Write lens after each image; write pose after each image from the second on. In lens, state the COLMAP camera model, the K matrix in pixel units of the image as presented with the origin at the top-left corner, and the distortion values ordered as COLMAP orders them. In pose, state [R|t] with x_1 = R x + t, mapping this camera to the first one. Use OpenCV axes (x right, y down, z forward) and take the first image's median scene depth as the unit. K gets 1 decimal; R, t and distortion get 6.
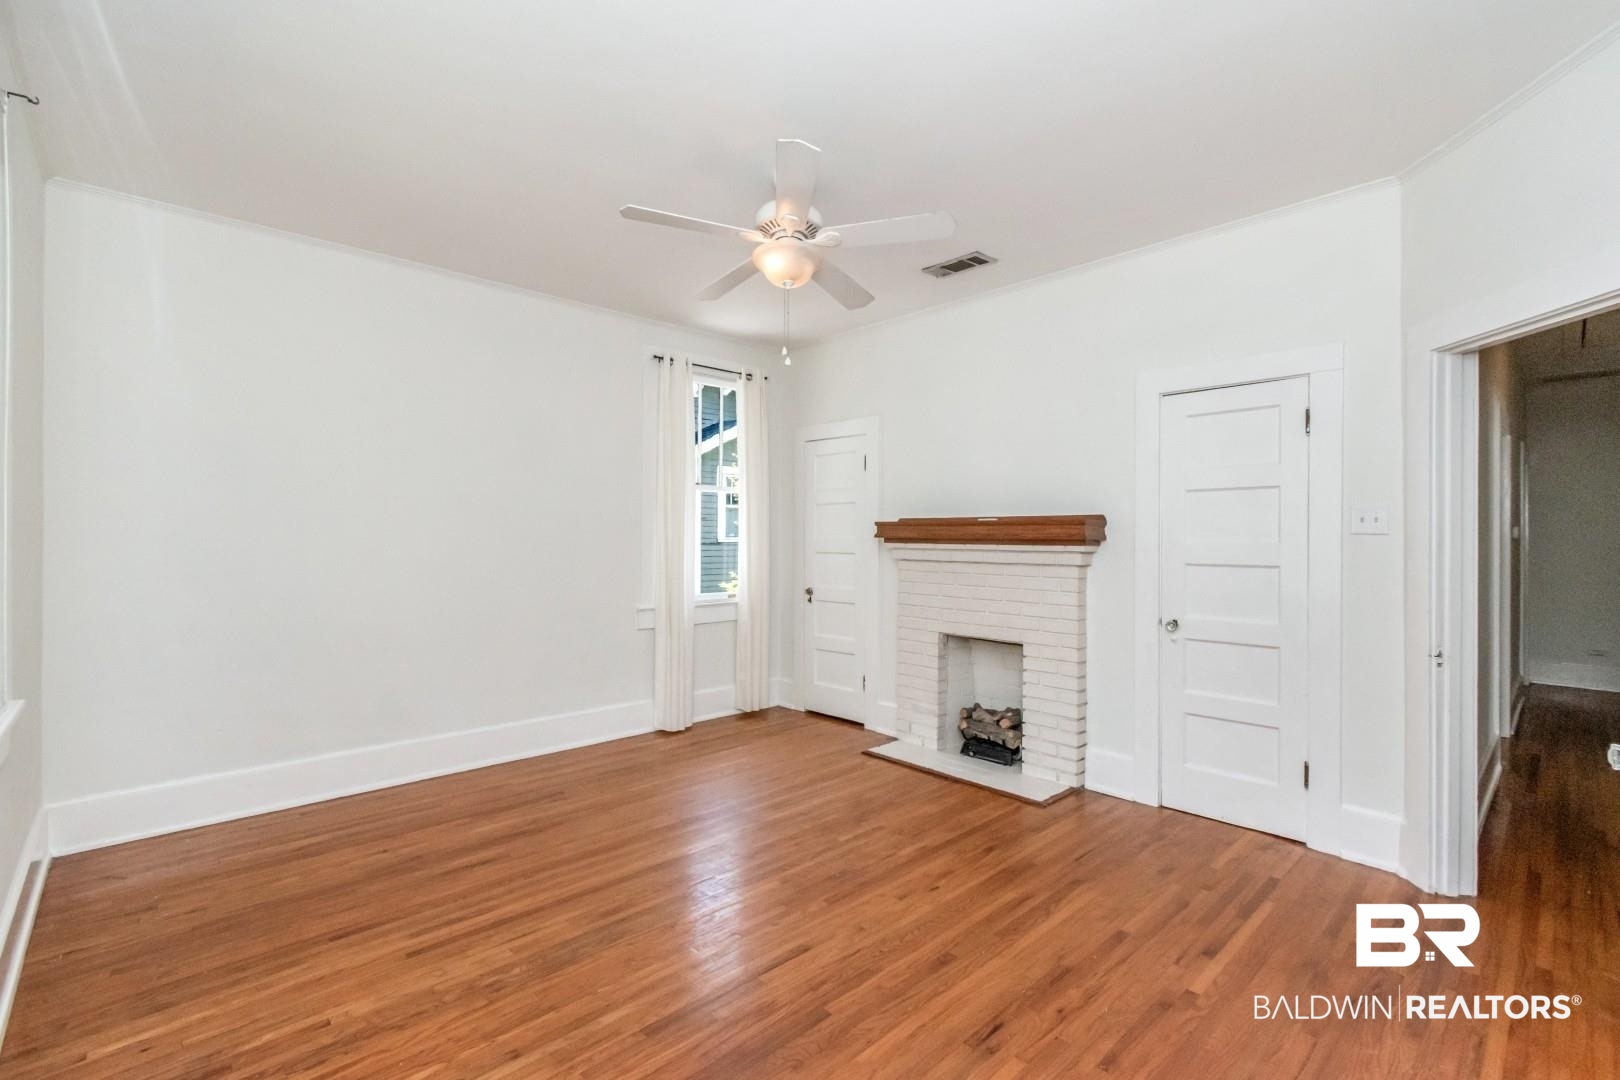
lens RADIAL K [[709.3, 0, 810.0], [0, 709.3, 540.0], [0, 0, 1]] dist [0.001447, 0.000164]
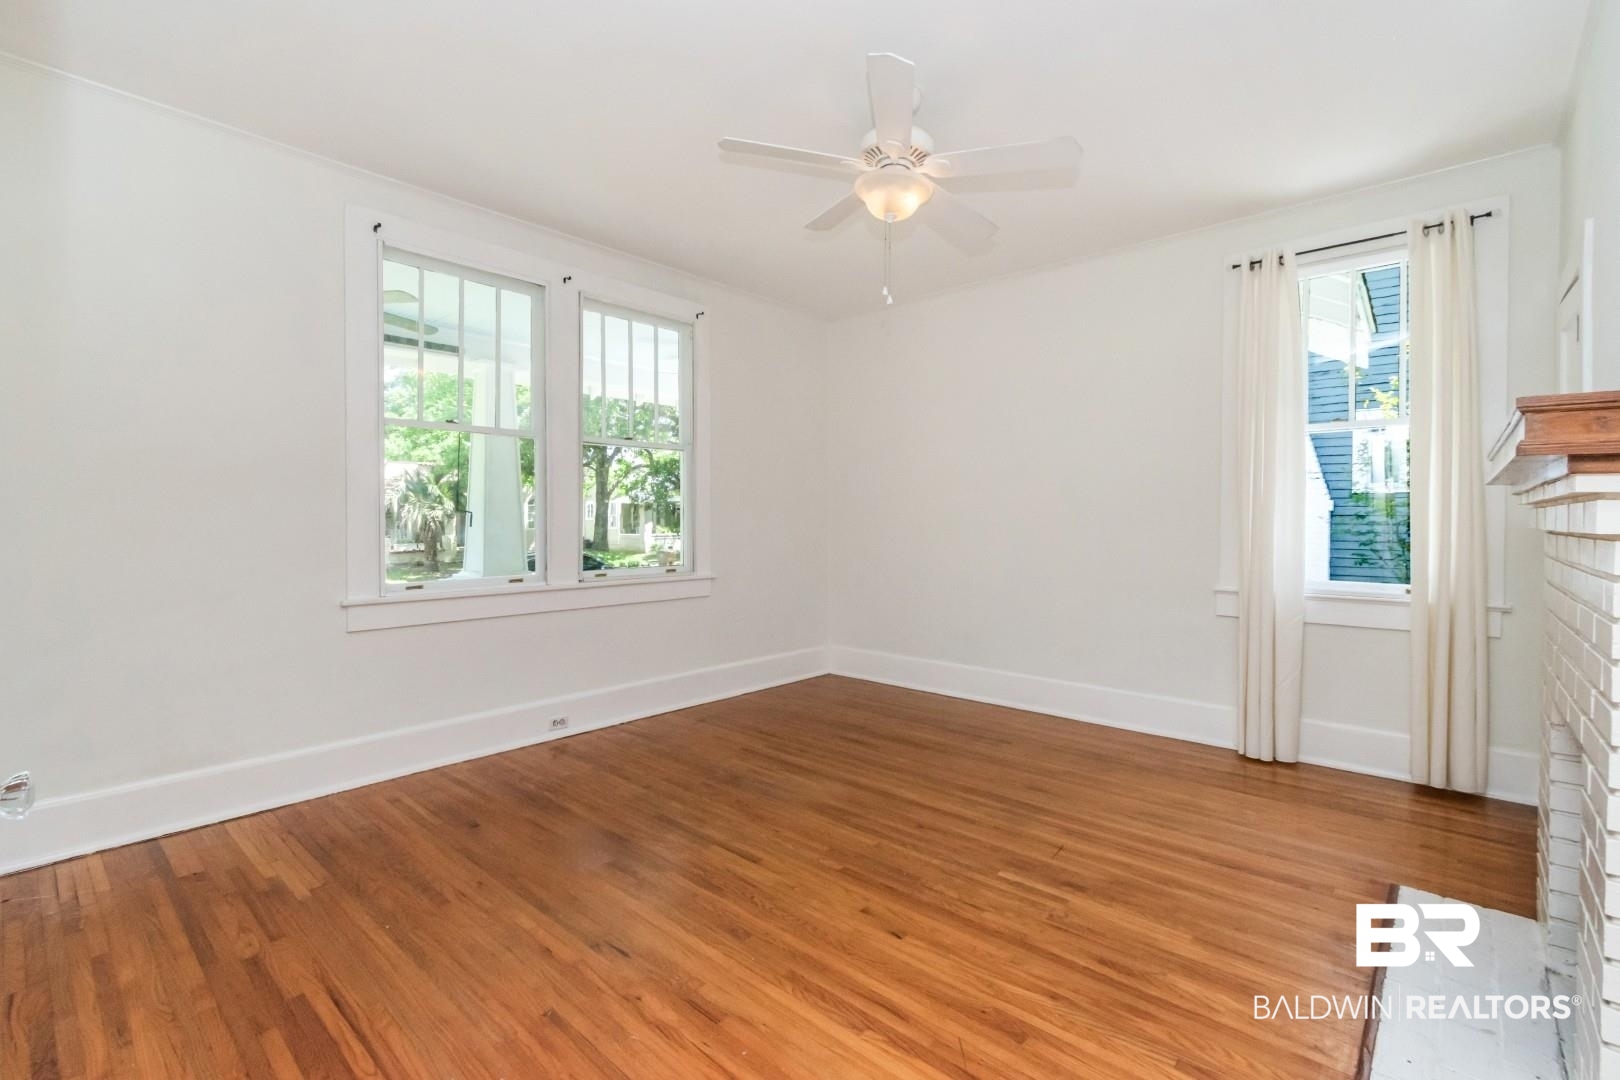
lens RADIAL K [[728.5, 0, 812.4], [0, 728.5, 517.2], [0, 0, 1]] dist [-0.000618, -0.000031]
pose [[0.094377, -0.005853, -0.995519, 0.731869], [-0.011529, 0.999909, -0.006972, 0.036665], [0.995470, 0.012136, 0.094301, 0.639652]]
